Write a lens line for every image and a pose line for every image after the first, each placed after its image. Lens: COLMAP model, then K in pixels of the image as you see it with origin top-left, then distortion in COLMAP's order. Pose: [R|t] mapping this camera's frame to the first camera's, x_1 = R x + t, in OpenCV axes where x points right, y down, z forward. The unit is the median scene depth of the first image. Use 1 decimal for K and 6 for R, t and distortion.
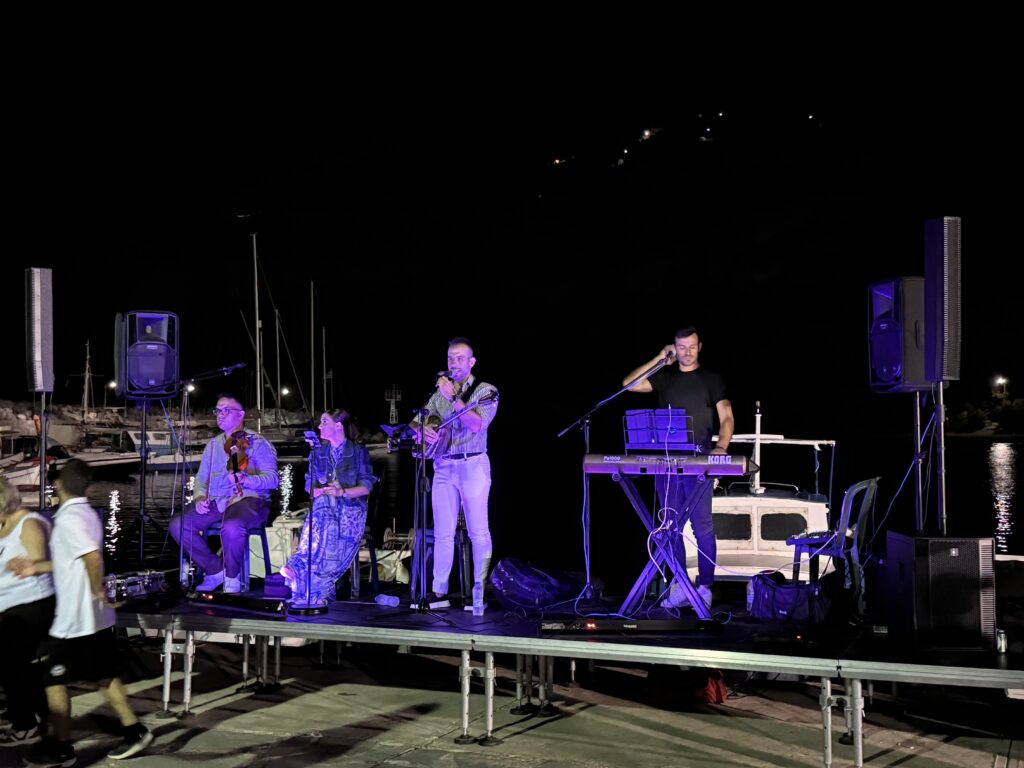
lens RADIAL K [[1308.1, 0, 516.4], [0, 1308.1, 388.1], [0, 0, 1]] dist [0.106357, 0.000000]
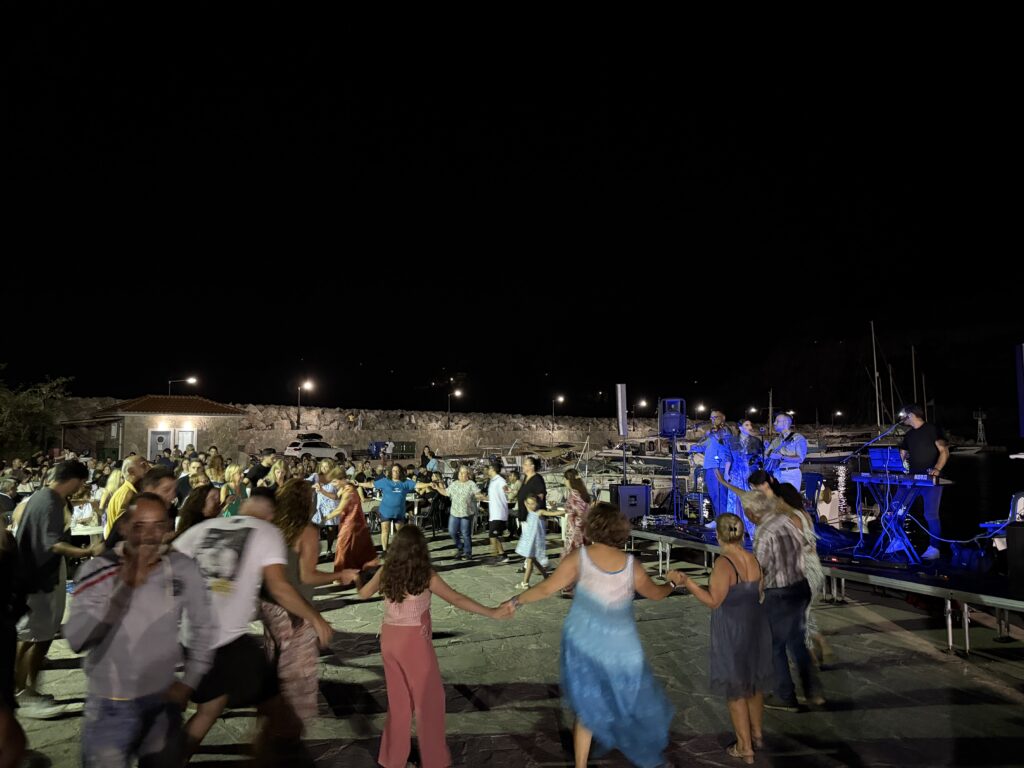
lens RADIAL K [[720.5, 0, 517.9], [0, 720.5, 387.2], [0, 0, 1]] dist [0.068883, -0.088663]
pose [[0.780646, -0.041343, -0.623605, 0.280767], [0.019445, 0.998933, -0.041883, -0.030736], [0.624671, 0.020570, 0.780617, -0.120042]]
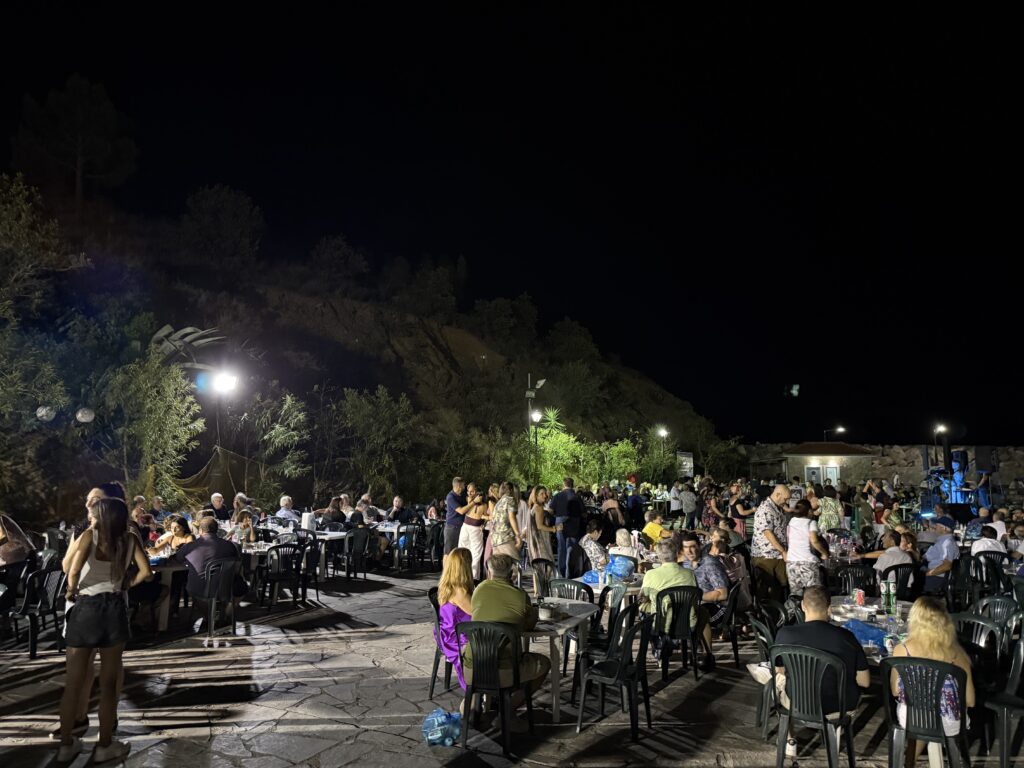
lens RADIAL K [[720.5, 0, 503.3], [0, 720.5, 375.1], [0, 0, 1]] dist [0.068883, -0.088663]
pose [[-0.053089, -0.126494, -0.990546, 2.253277], [0.025338, 0.991455, -0.127968, -0.043665], [0.998268, -0.031892, -0.049430, -0.384445]]
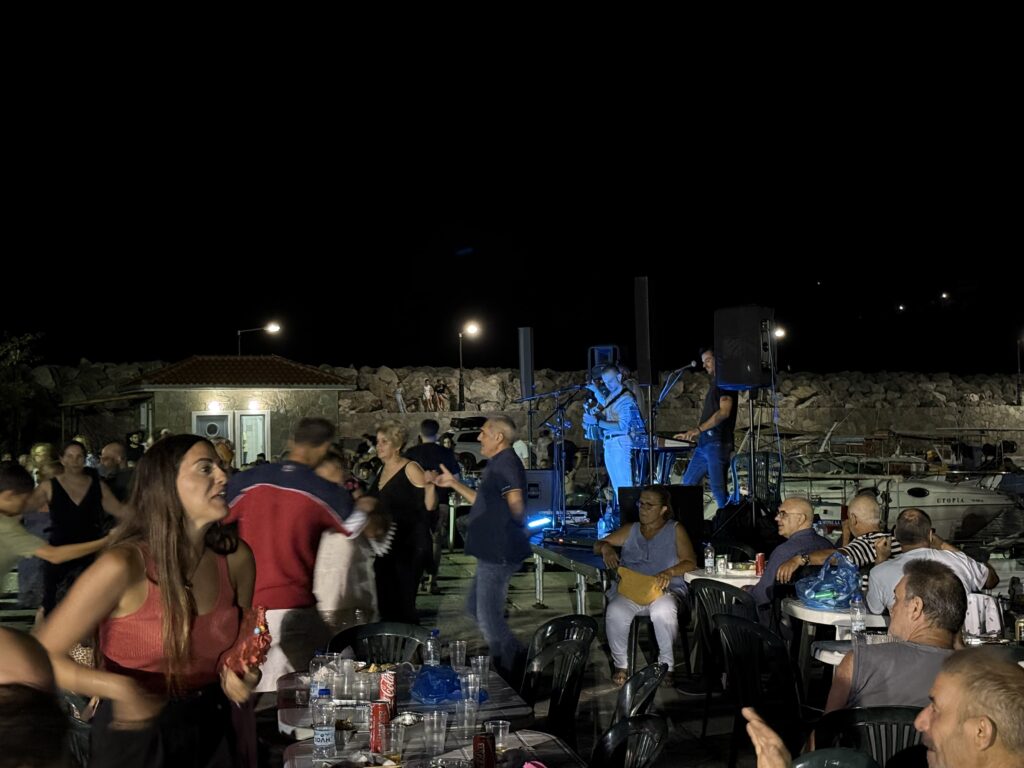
lens RADIAL K [[1607.3, 0, 514.9], [0, 1607.3, 381.4], [0, 0, 1]] dist [0.126073, 0.000000]
pose [[0.511500, -0.031470, -0.858707, 1.334108], [0.039265, 0.999141, -0.013228, 0.001813], [0.858386, -0.026951, 0.512296, -0.084096]]
